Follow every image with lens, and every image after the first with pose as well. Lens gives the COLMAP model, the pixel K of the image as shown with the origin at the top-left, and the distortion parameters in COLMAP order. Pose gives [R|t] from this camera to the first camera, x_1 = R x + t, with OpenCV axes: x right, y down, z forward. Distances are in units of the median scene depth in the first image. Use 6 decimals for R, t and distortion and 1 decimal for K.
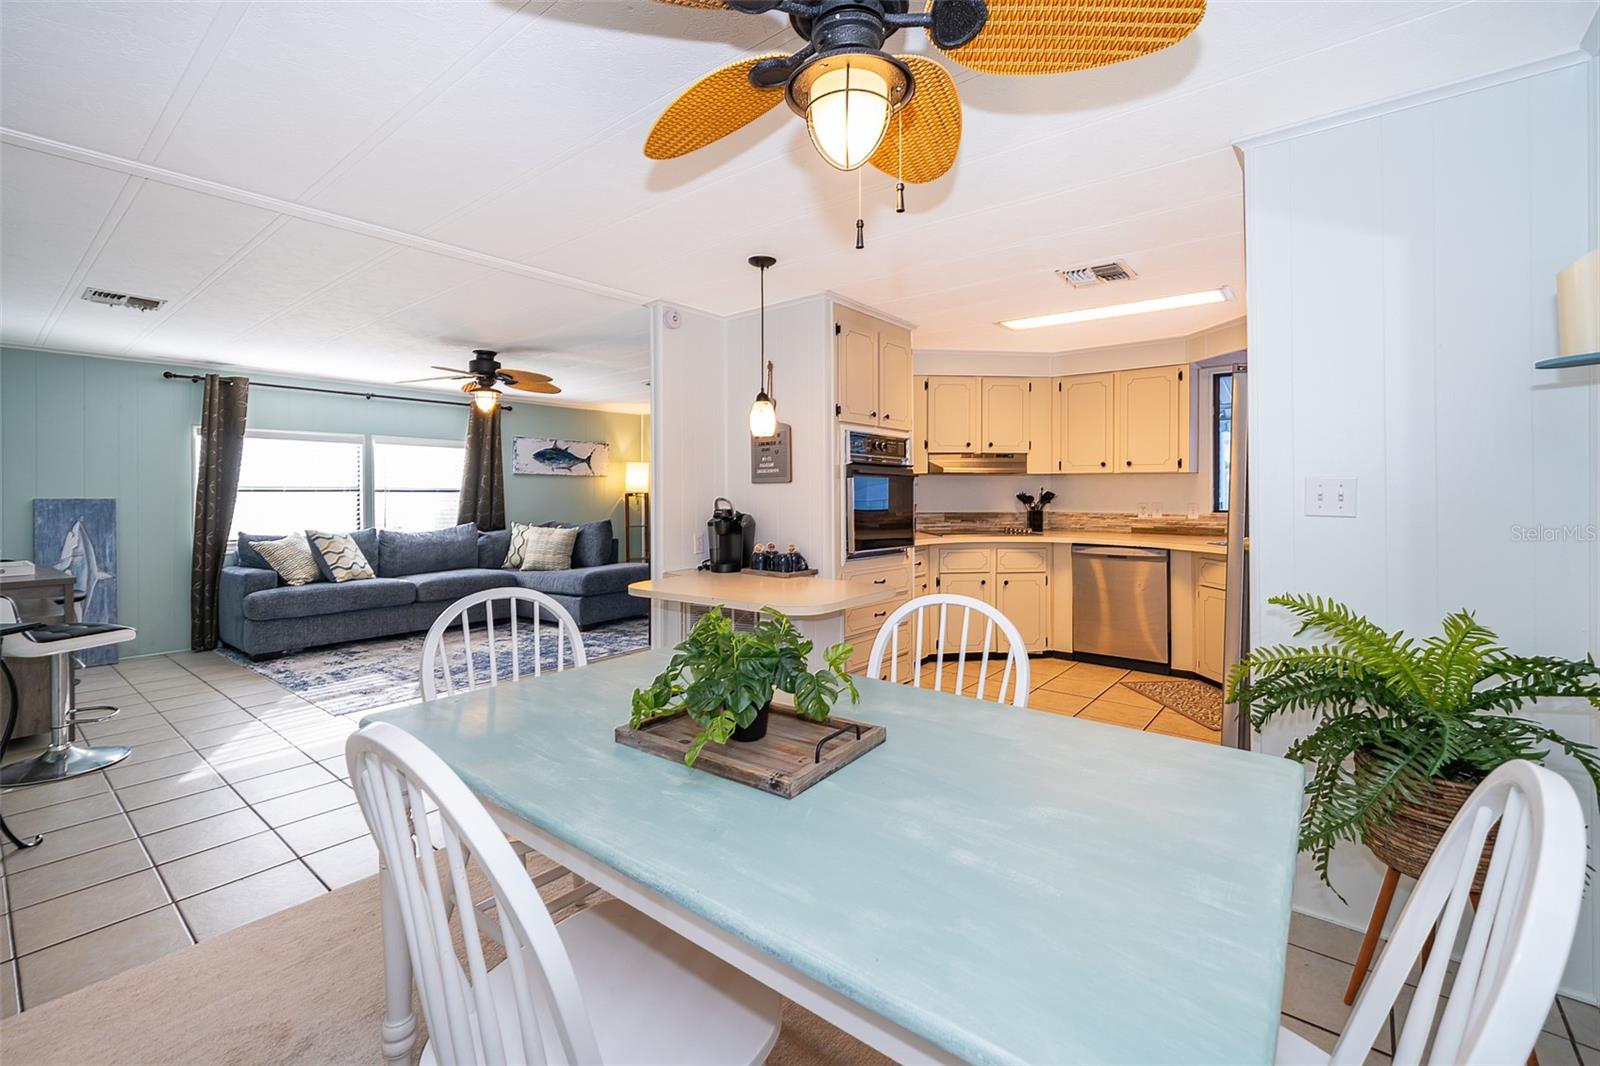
lens RADIAL K [[683.4, 0, 786.5], [0, 683.4, 493.4], [0, 0, 1]] dist [0.001072, -0.000032]
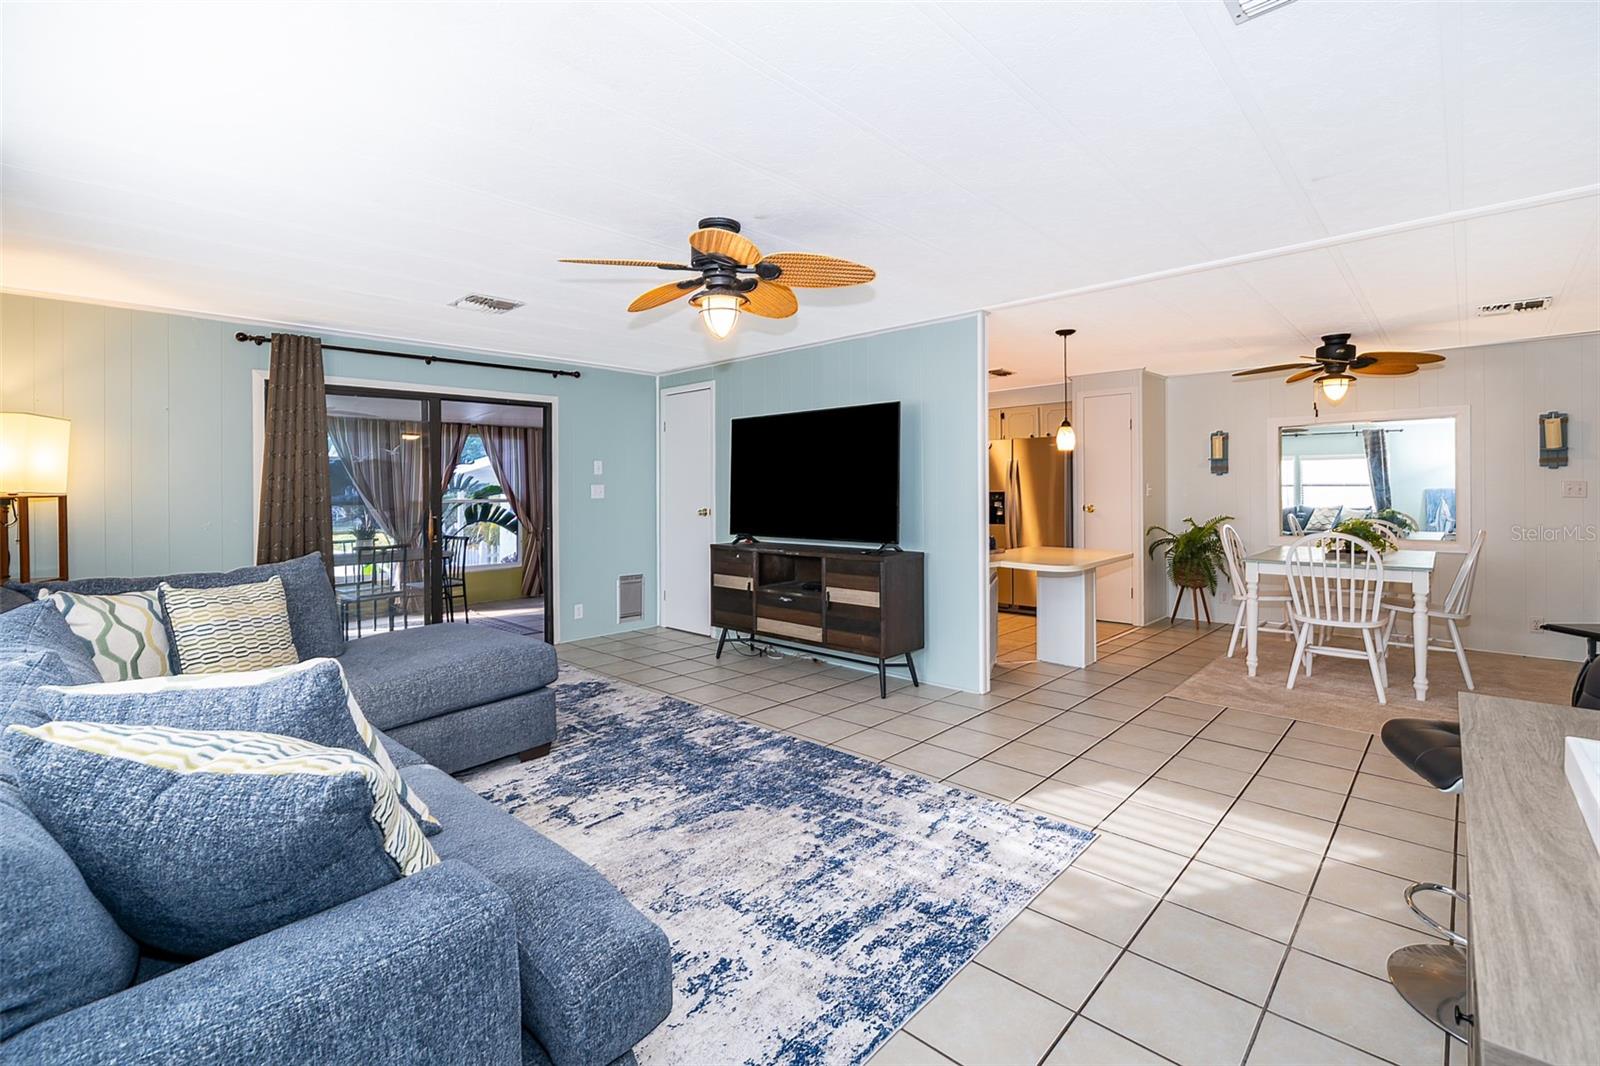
lens RADIAL K [[716.3, 0, 795.6], [0, 716.3, 489.2], [0, 0, 1]] dist [0.000088, 0.000163]
pose [[0.064446, 0.005120, 0.997908, -0.994389], [0.008592, 0.999947, -0.005685, 0.002730], [-0.997884, 0.008940, 0.064399, 0.909779]]
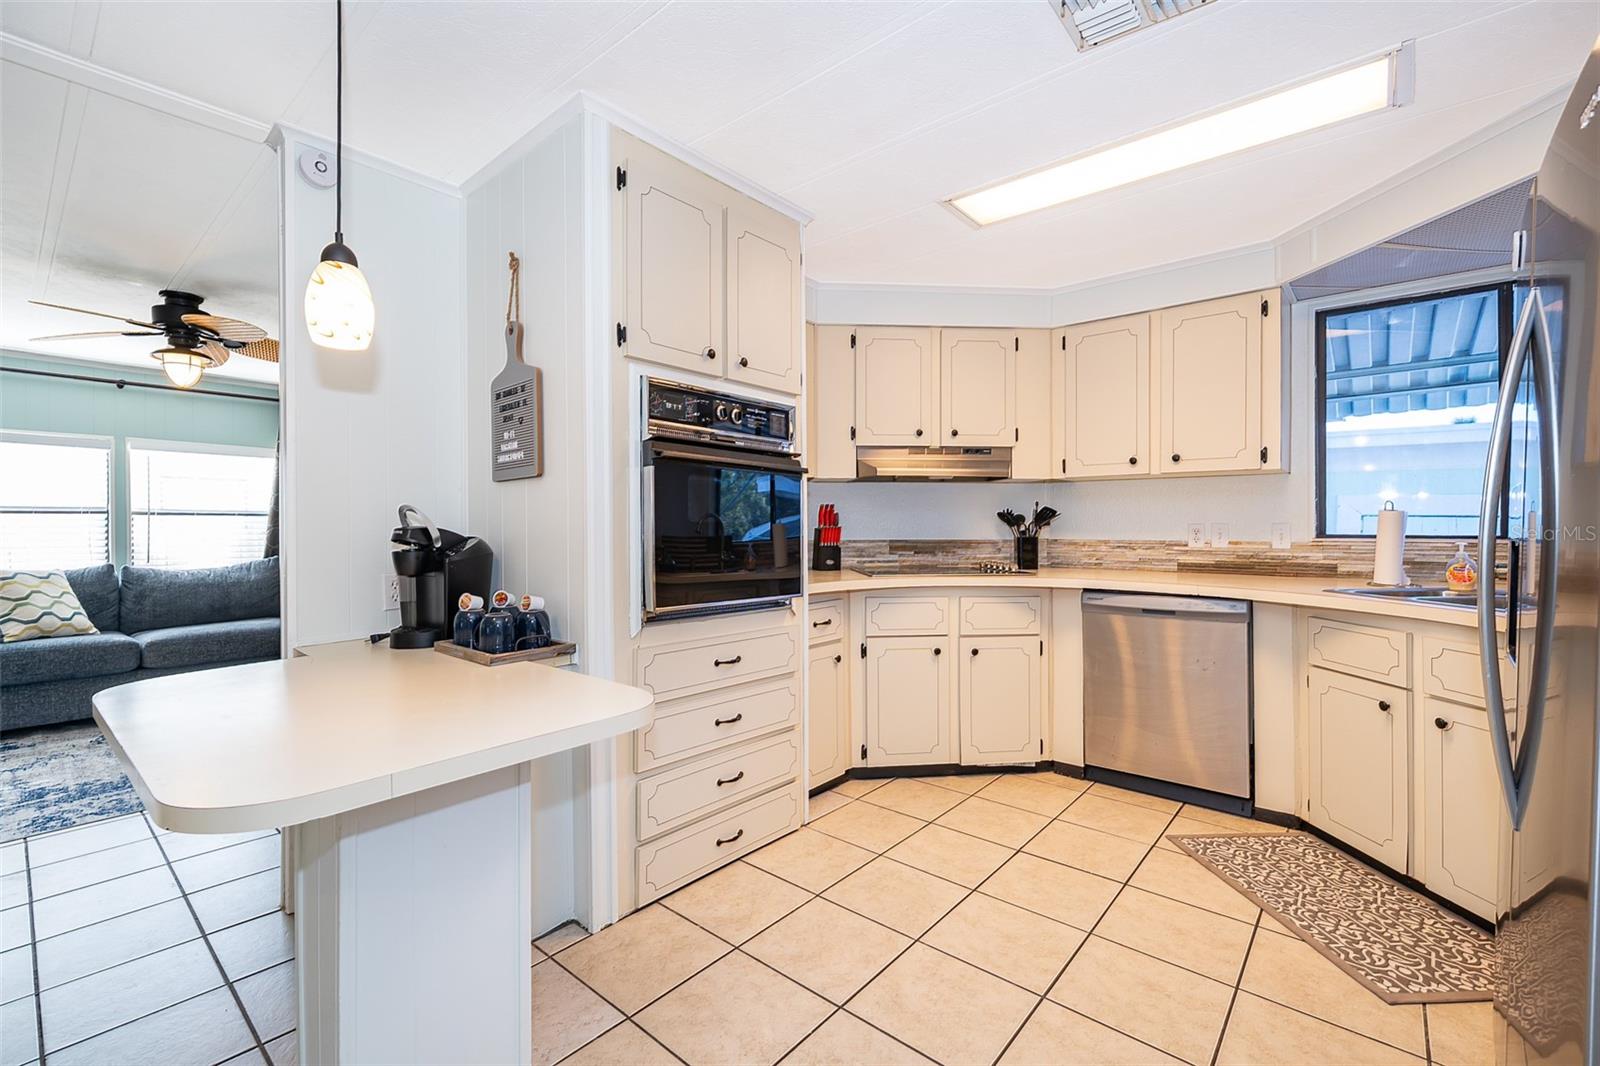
lens RADIAL K [[687.5, 0, 782.6], [0, 687.5, 526.8], [0, 0, 1]] dist [-0.000699, -0.000073]
pose [[0.999739, -0.000956, -0.022835, 0.152313], [0.000885, 0.999995, -0.003109, 0.018336], [0.022838, 0.003088, 0.999734, 0.352501]]
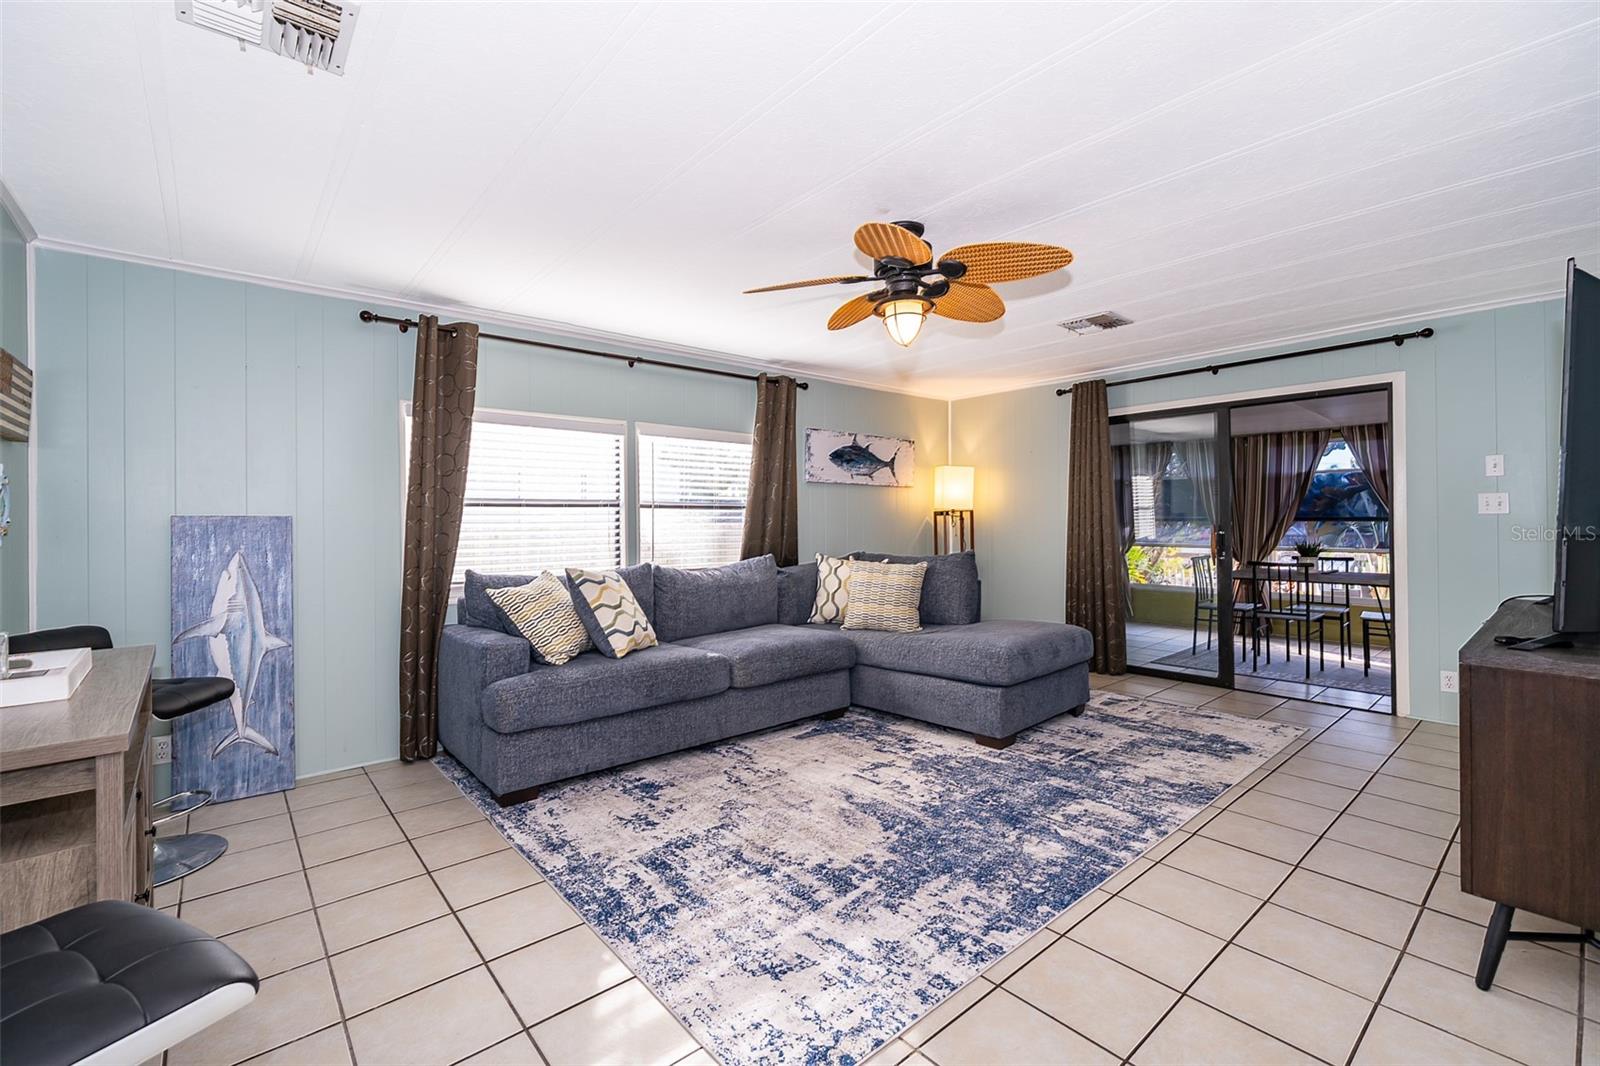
lens RADIAL K [[683.4, 0, 794.3], [0, 683.4, 516.9], [0, 0, 1]] dist [-0.002105, -0.000103]
pose [[0.984609, -0.003063, -0.174747, -0.435133], [0.002747, 0.999994, -0.002046, 0.011129], [0.174752, 0.001535, 0.984611, 0.481370]]
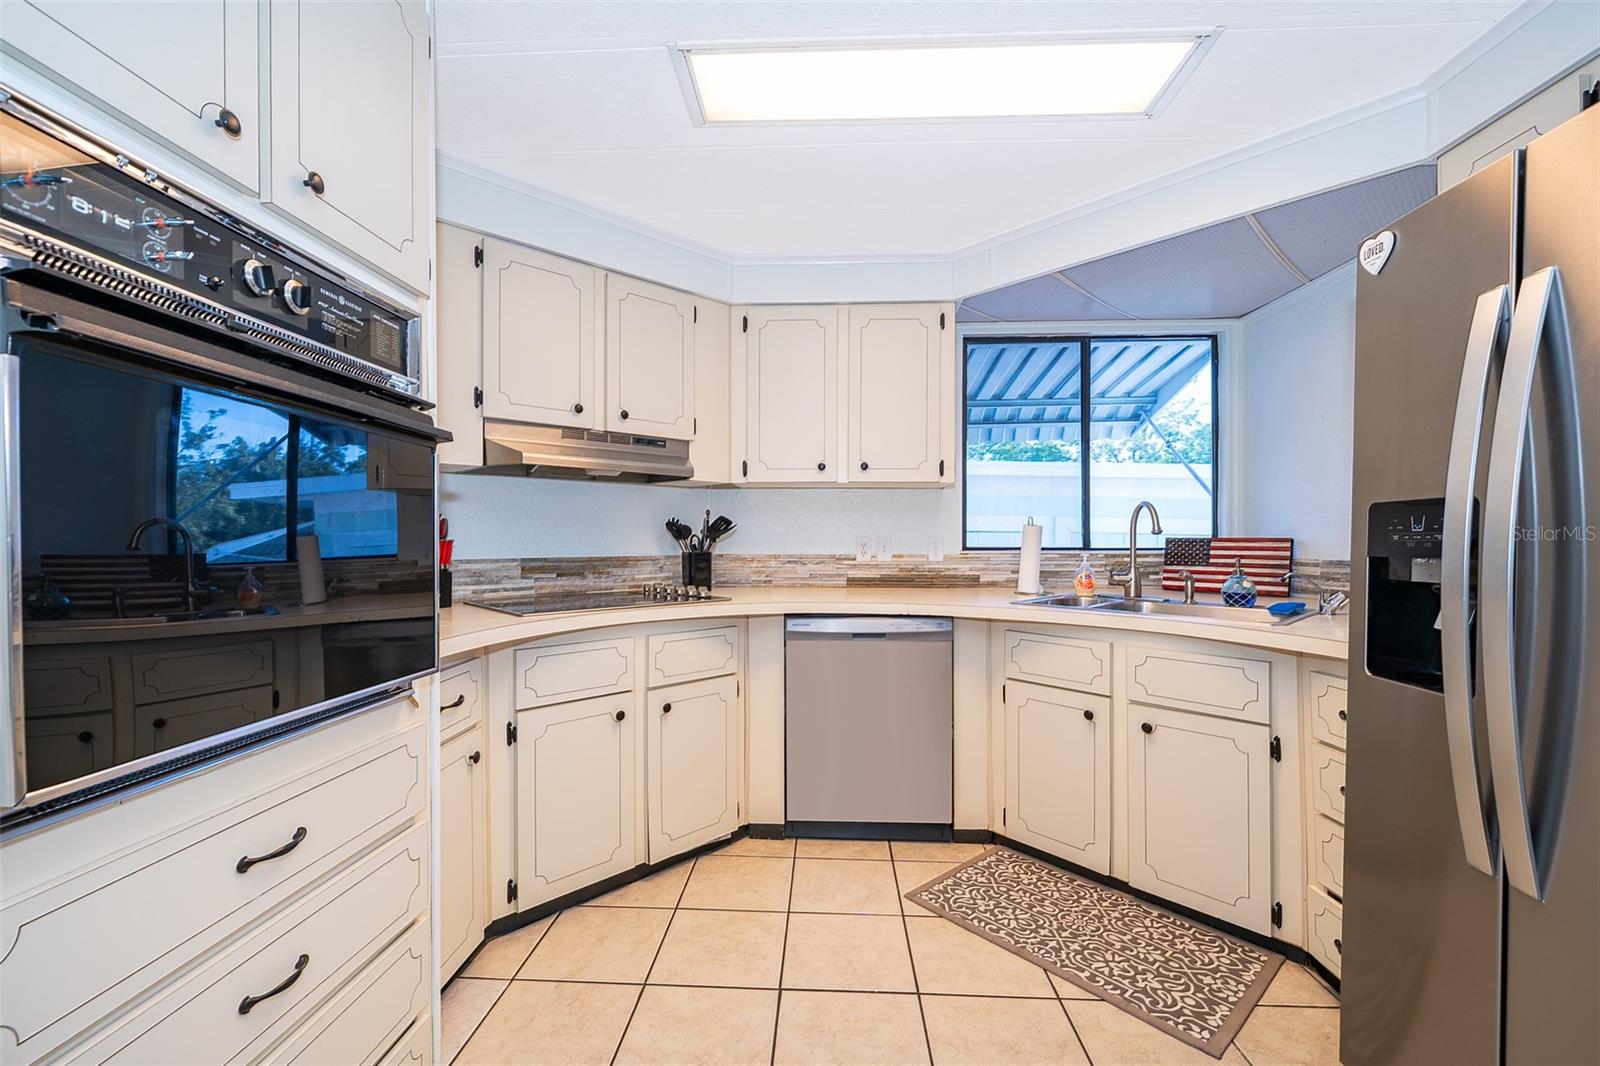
lens RADIAL K [[672.5, 0, 800.3], [0, 672.5, 539.1], [0, 0, 1]] dist [-0.001000, 0.000118]
pose [[0.795652, -0.000723, 0.605754, 0.111216], [0.001714, 0.999998, -0.001057, 0.016548], [-0.605752, 0.001879, 0.795651, 0.549863]]
